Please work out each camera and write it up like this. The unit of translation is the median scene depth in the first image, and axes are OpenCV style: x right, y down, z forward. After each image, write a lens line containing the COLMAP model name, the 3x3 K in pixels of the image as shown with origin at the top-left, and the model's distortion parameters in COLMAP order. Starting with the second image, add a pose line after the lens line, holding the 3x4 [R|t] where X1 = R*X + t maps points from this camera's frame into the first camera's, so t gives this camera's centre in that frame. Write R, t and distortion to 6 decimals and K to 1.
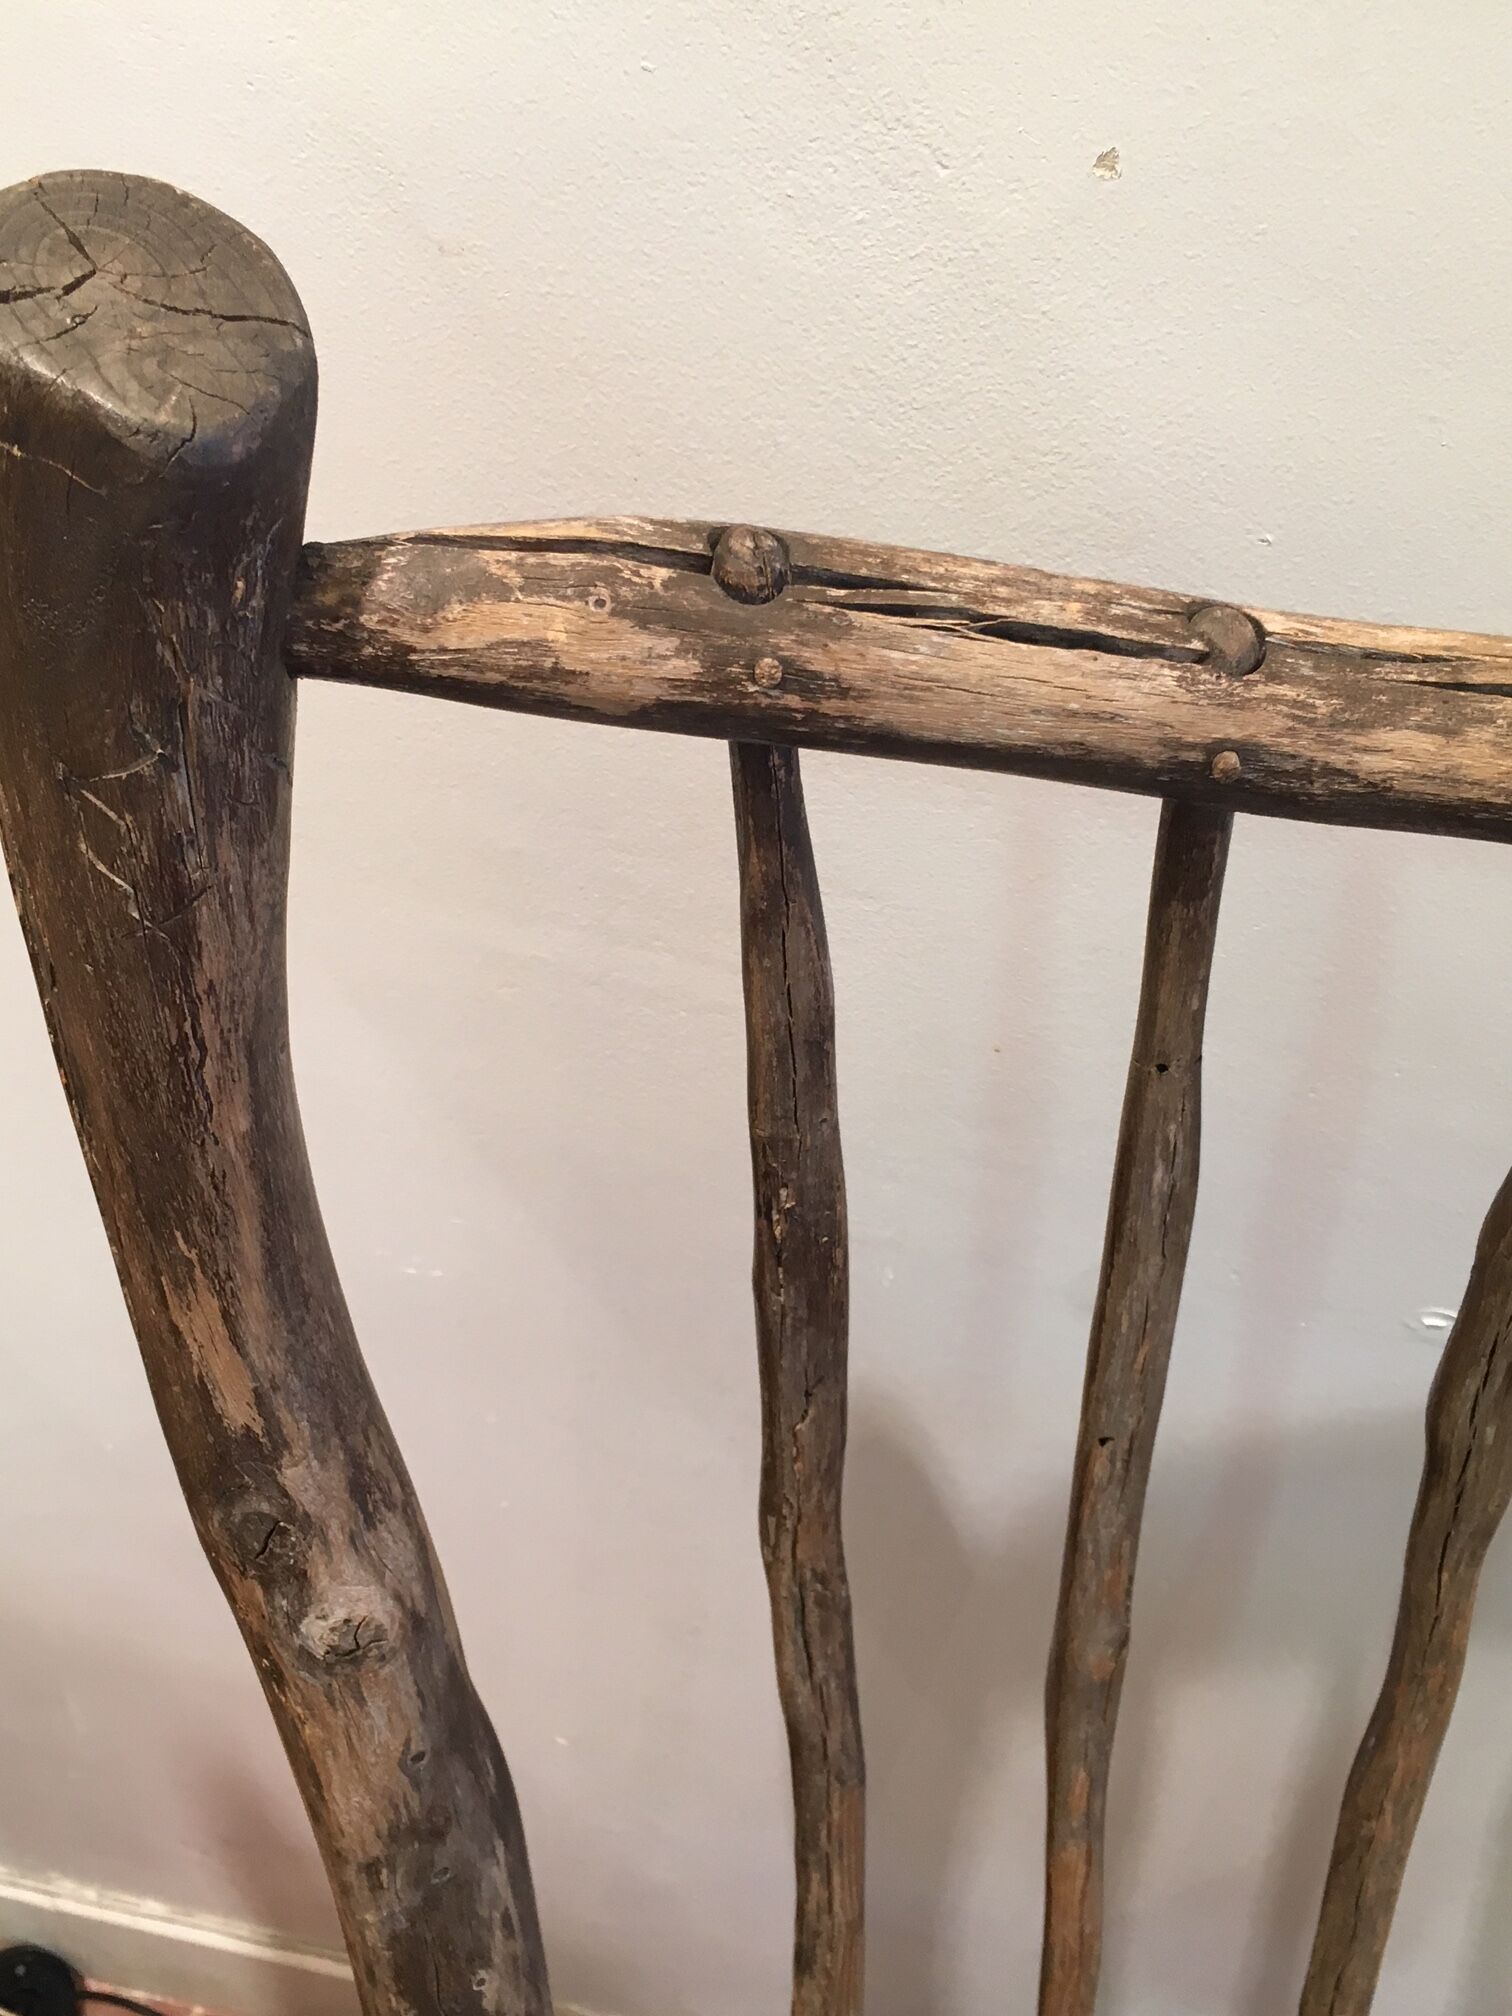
lens RADIAL K [[2112.8, 0, 756.0], [0, 2112.8, 1008.0], [0, 0, 1]] dist [0.072147, -0.051747]
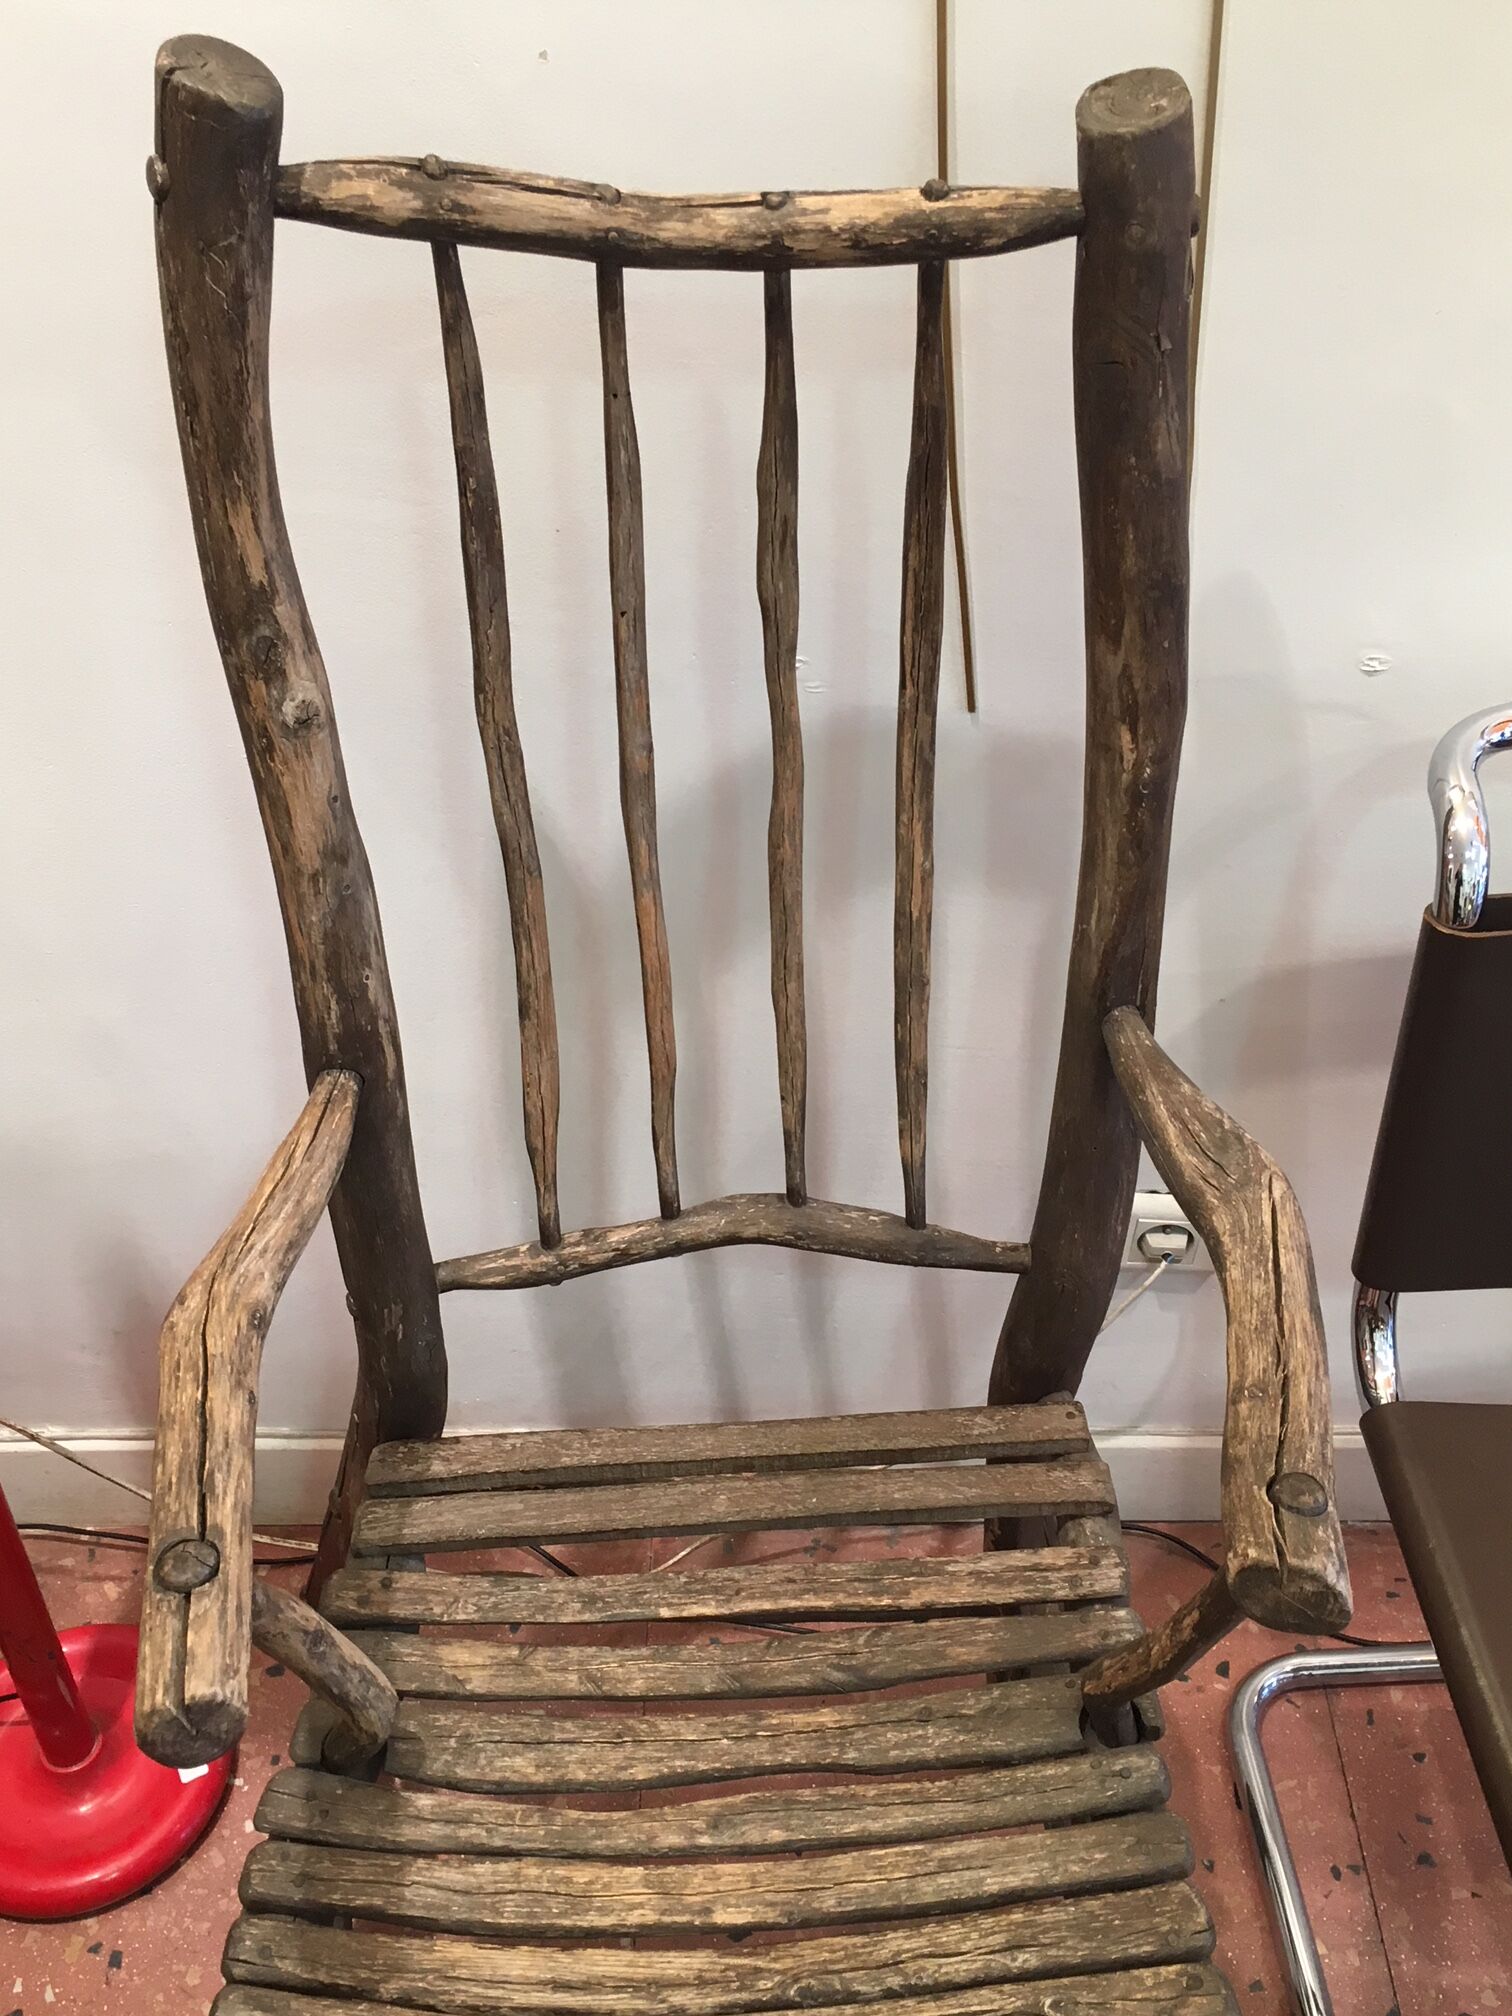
lens RADIAL K [[2112.8, 0, 756.0], [0, 2112.8, 1008.0], [0, 0, 1]] dist [0.072147, -0.051747]
pose [[0.970638, -0.131237, 0.201592, -0.294976], [0.145069, 0.987870, -0.055382, 1.068614], [-0.191878, 0.083001, 0.977903, -1.697039]]
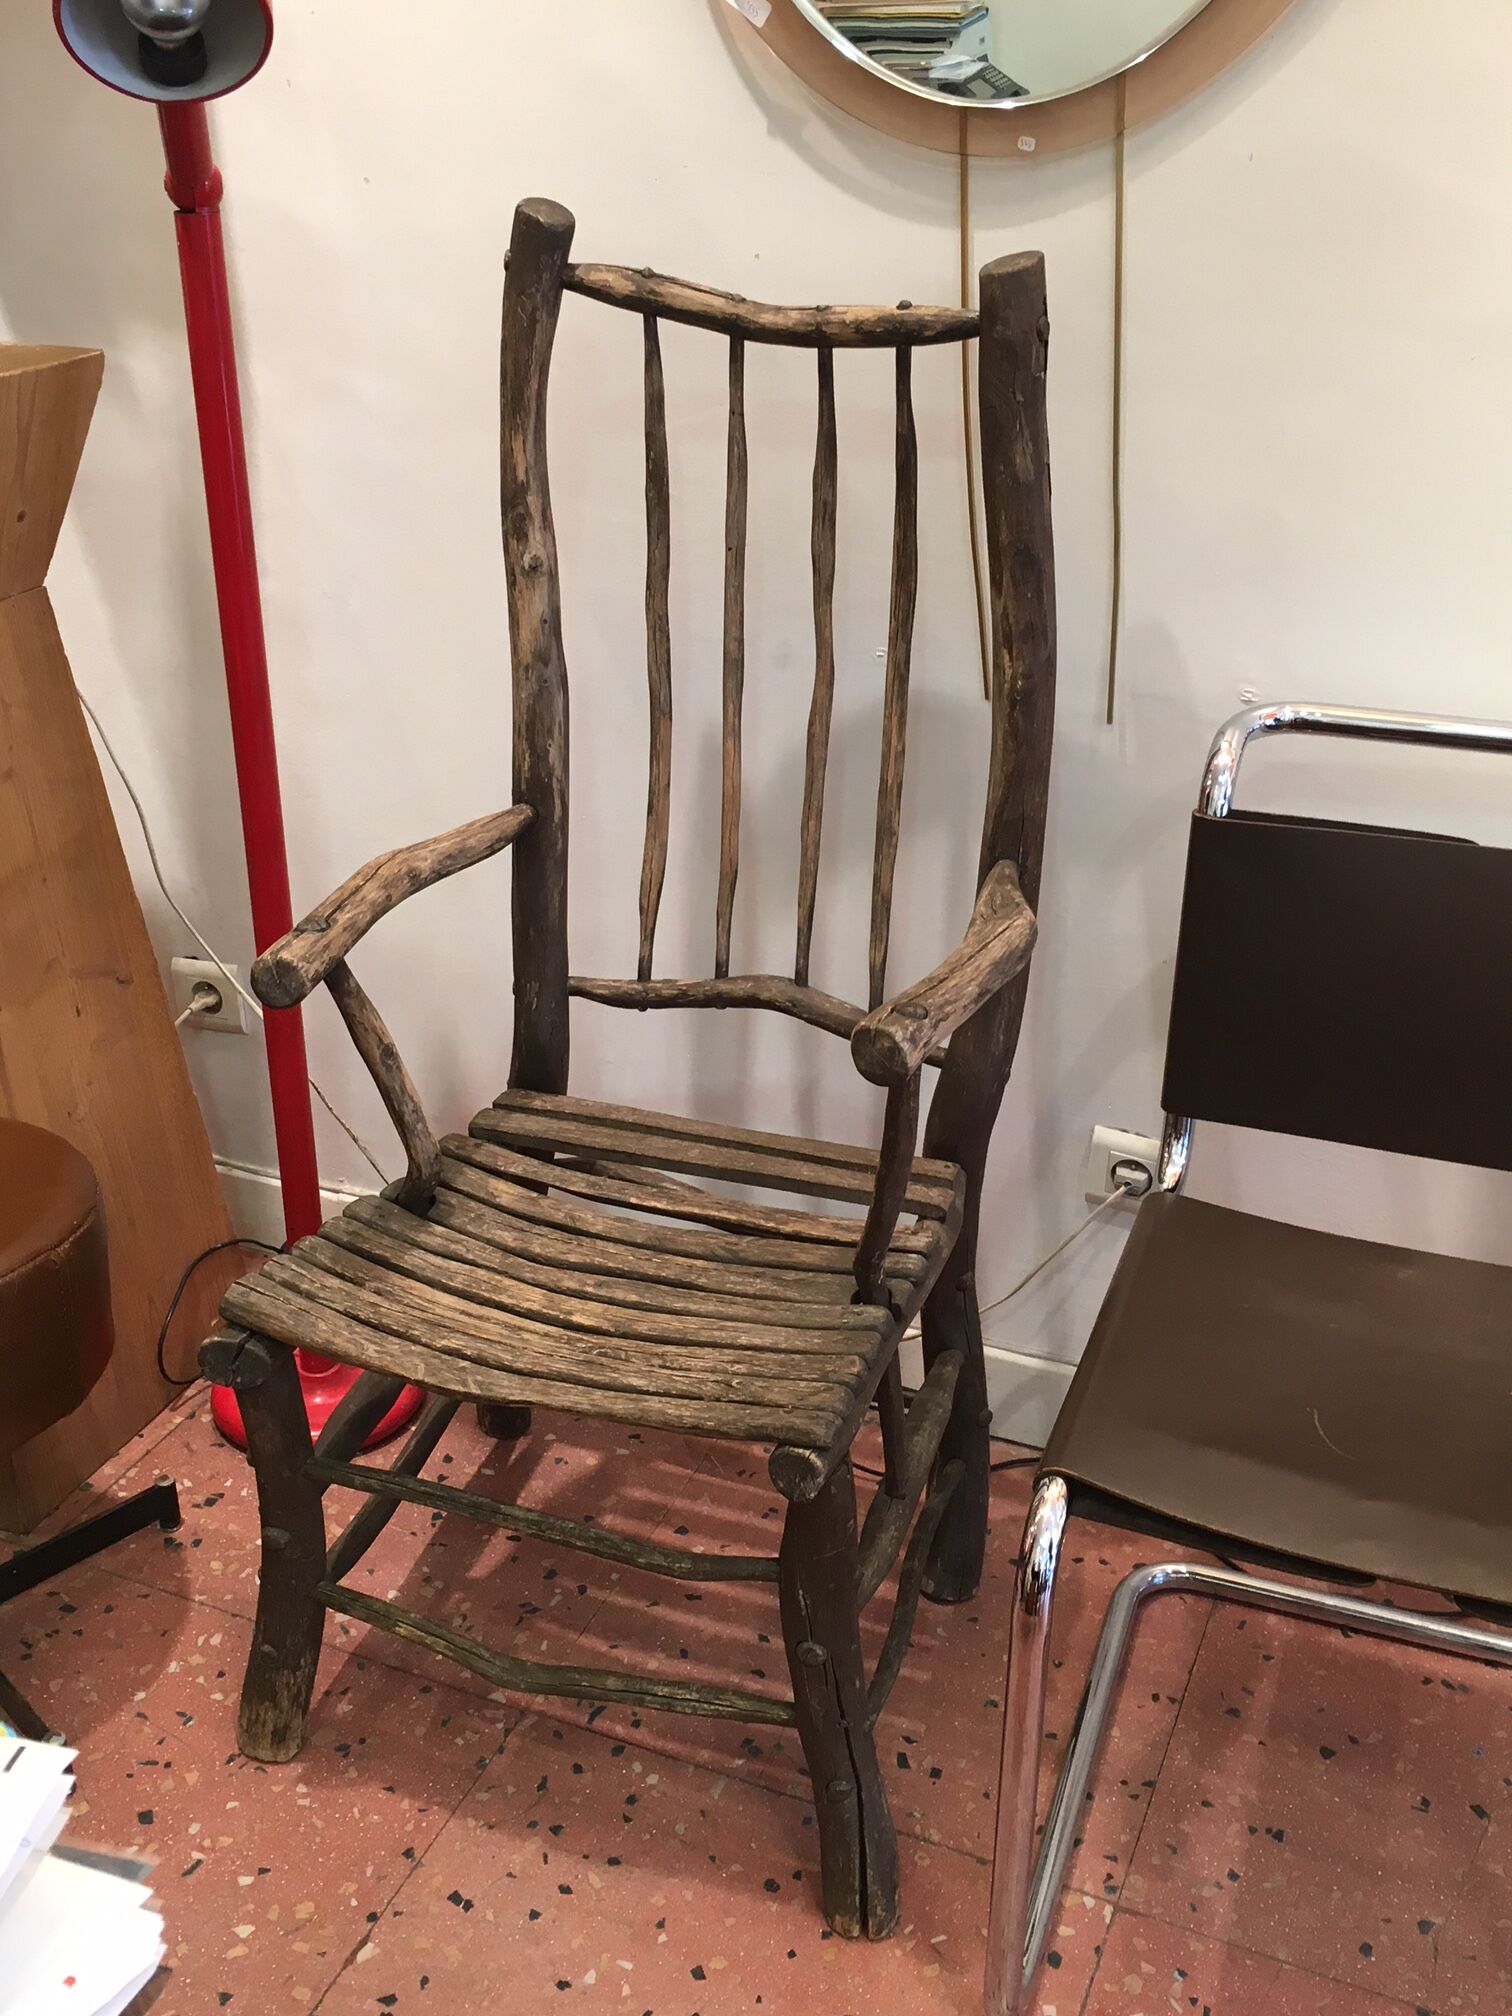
lens RADIAL K [[2112.8, 0, 756.0], [0, 2112.8, 1008.0], [0, 0, 1]] dist [0.072147, -0.051747]
pose [[0.985724, 0.103249, -0.132993, 1.132975], [-0.141756, 0.935141, -0.324680, 3.123453], [0.090844, 0.338897, 0.936427, -3.275224]]
